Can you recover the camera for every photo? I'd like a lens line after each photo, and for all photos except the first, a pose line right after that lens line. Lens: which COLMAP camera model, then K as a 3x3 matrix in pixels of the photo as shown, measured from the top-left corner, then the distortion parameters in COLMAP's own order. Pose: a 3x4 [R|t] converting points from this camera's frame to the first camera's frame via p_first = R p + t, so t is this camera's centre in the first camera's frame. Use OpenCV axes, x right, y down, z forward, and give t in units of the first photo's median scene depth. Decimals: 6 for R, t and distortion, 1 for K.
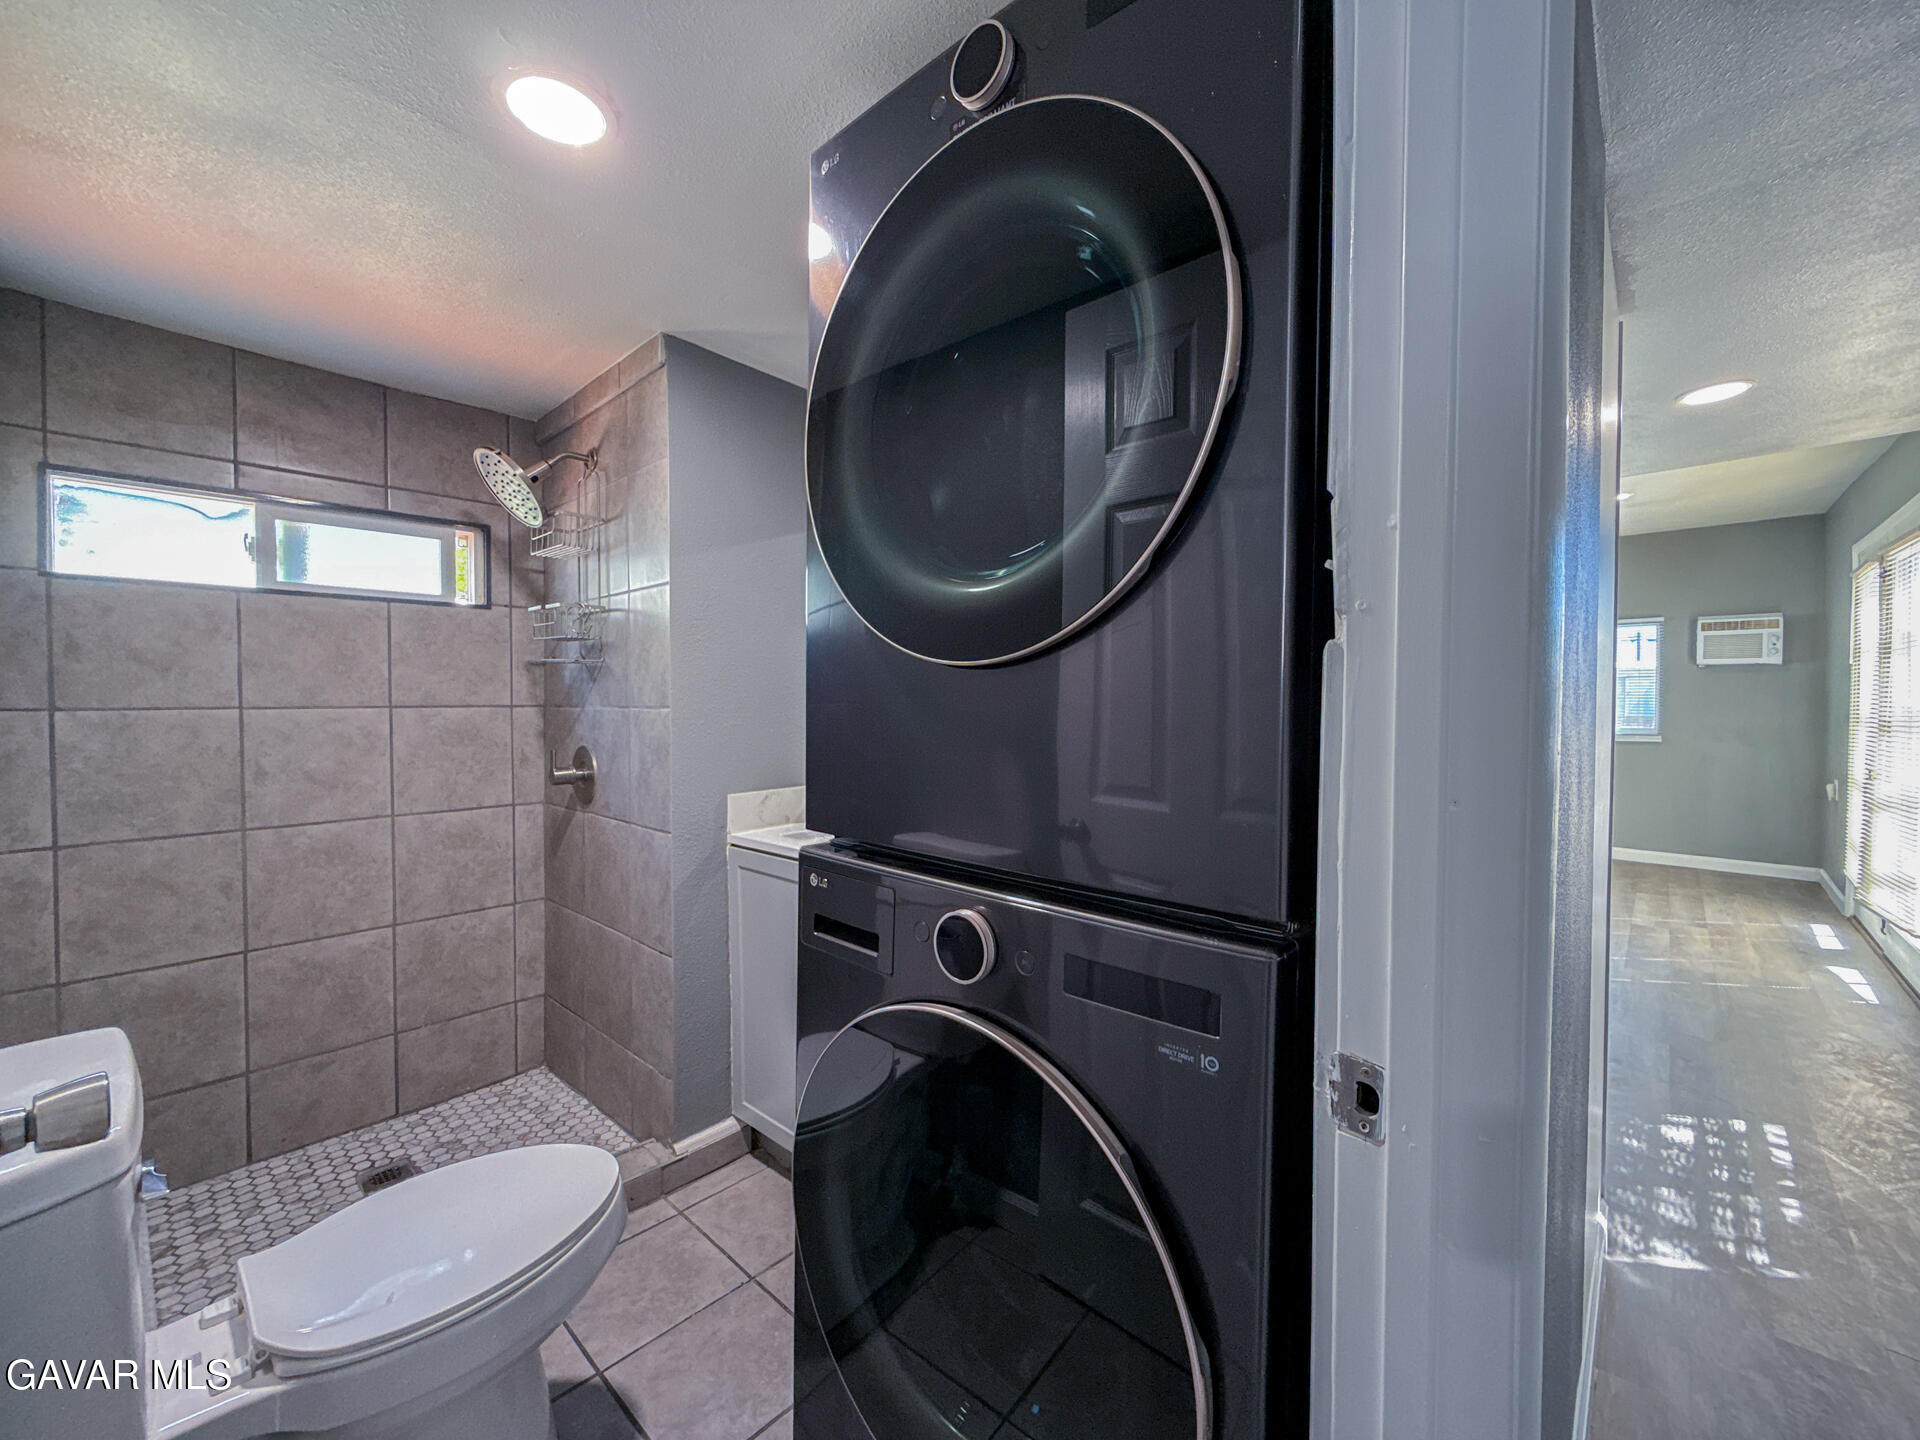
lens RADIAL K [[765.0, 0, 961.7], [0, 765.0, 709.3], [0, 0, 1]] dist [-0.001296, -0.000141]
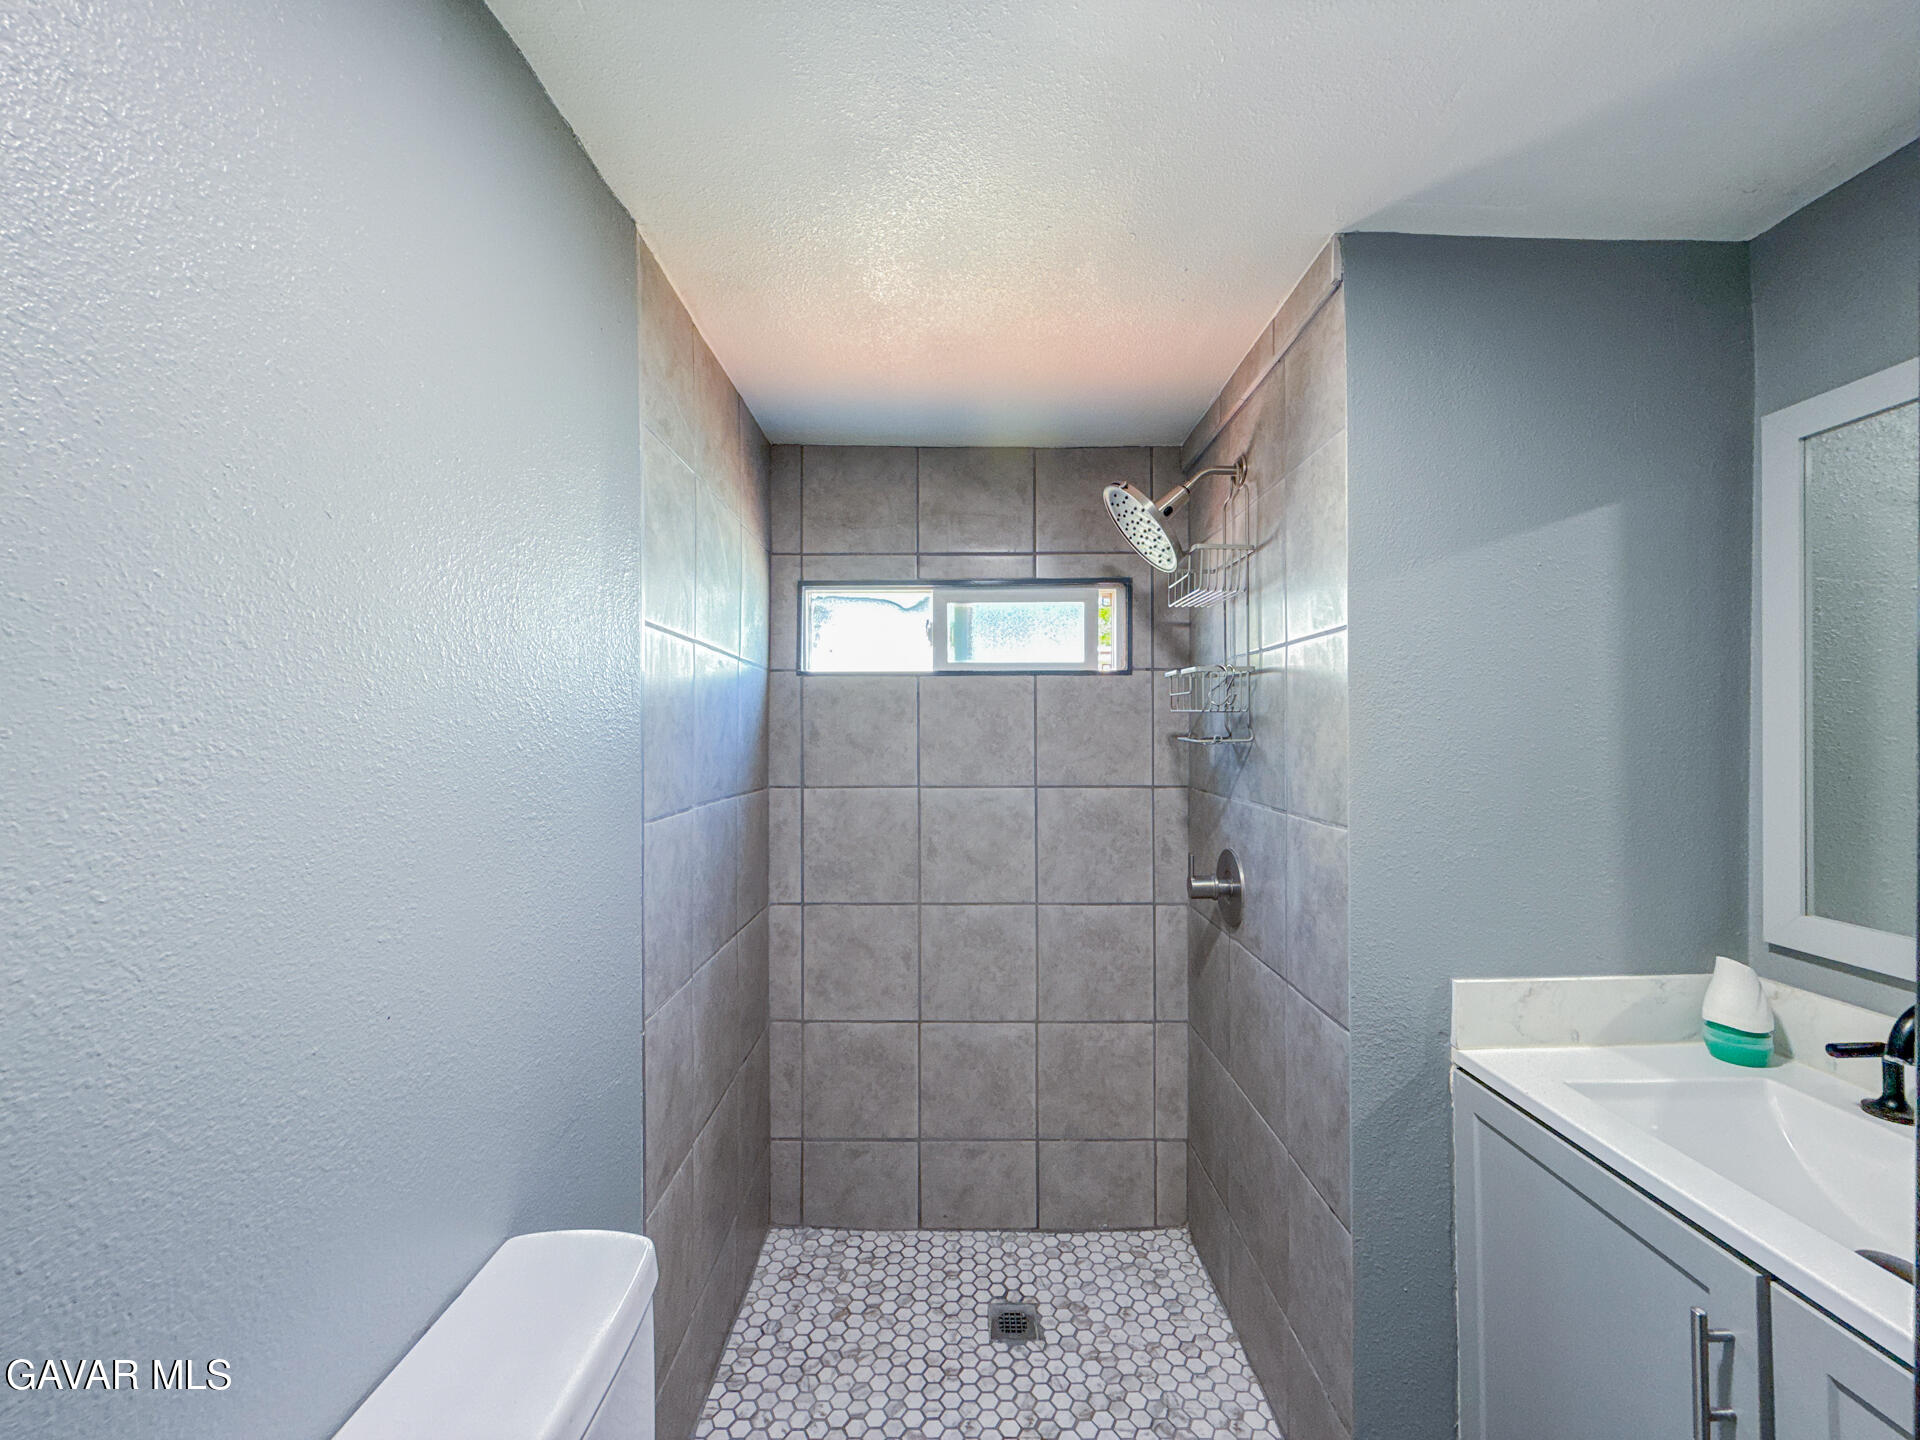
lens RADIAL K [[759.9, 0, 959.6], [0, 759.9, 723.4], [0, 0, 1]] dist [0.000029, 0.000064]
pose [[0.667024, -0.005321, -0.745017, -0.118445], [-0.011170, 0.999791, -0.017141, -0.065383], [0.744952, 0.019755, 0.666825, 0.316151]]
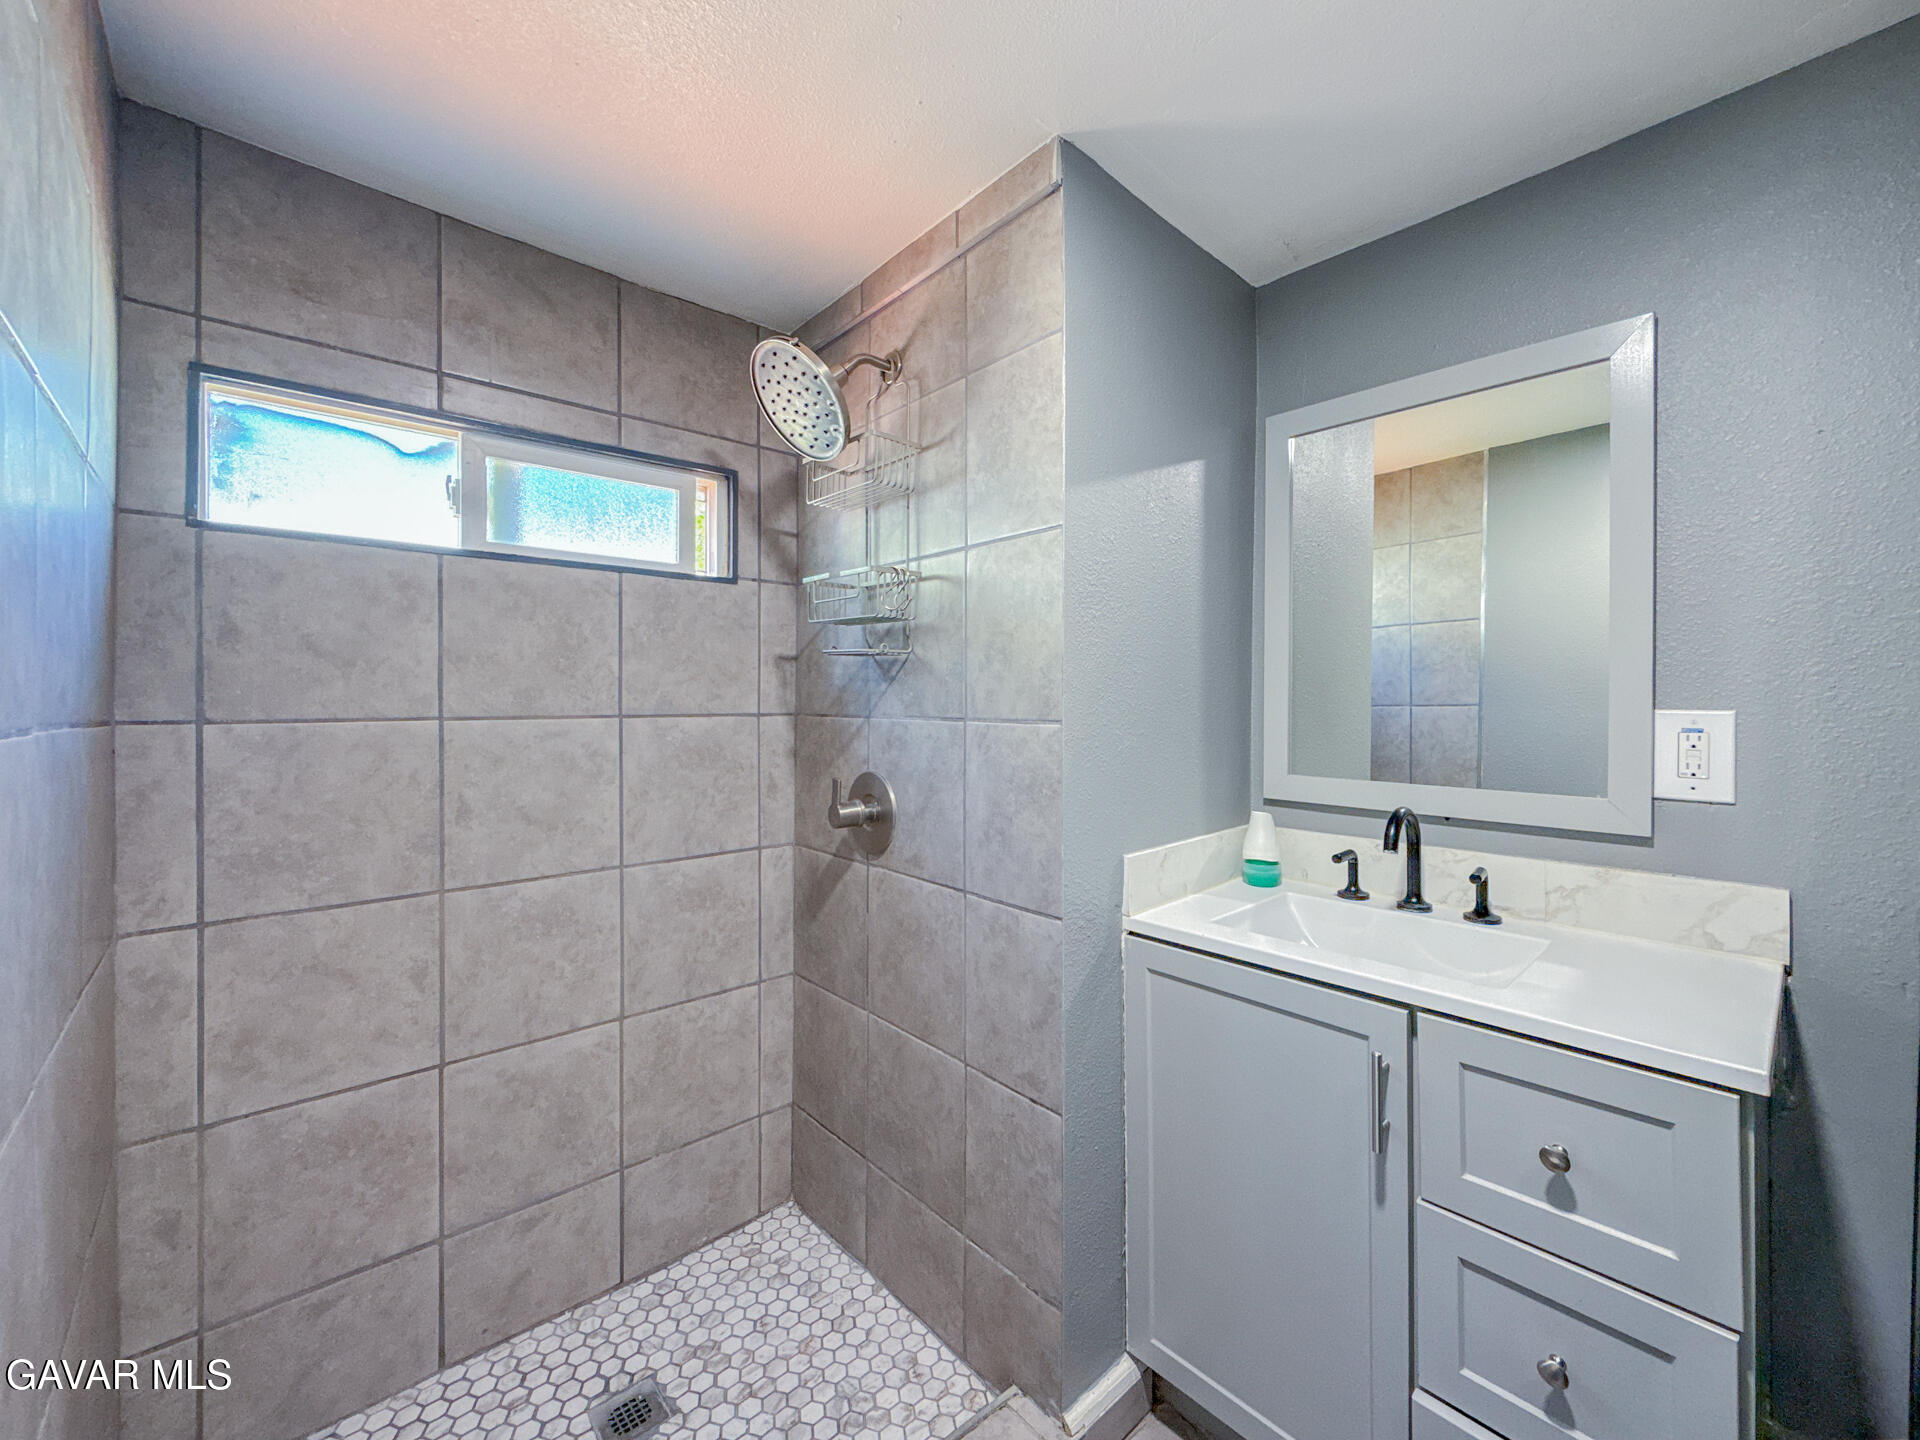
lens RADIAL K [[775.3, 0, 959.8], [0, 775.3, 698.5], [0, 0, 1]] dist [-0.000472, -0.000528]
pose [[0.993640, 0.002036, -0.112583, -0.353374], [-0.003835, 0.999868, -0.015762, -0.009941], [0.112536, 0.016093, 0.993517, 0.312600]]
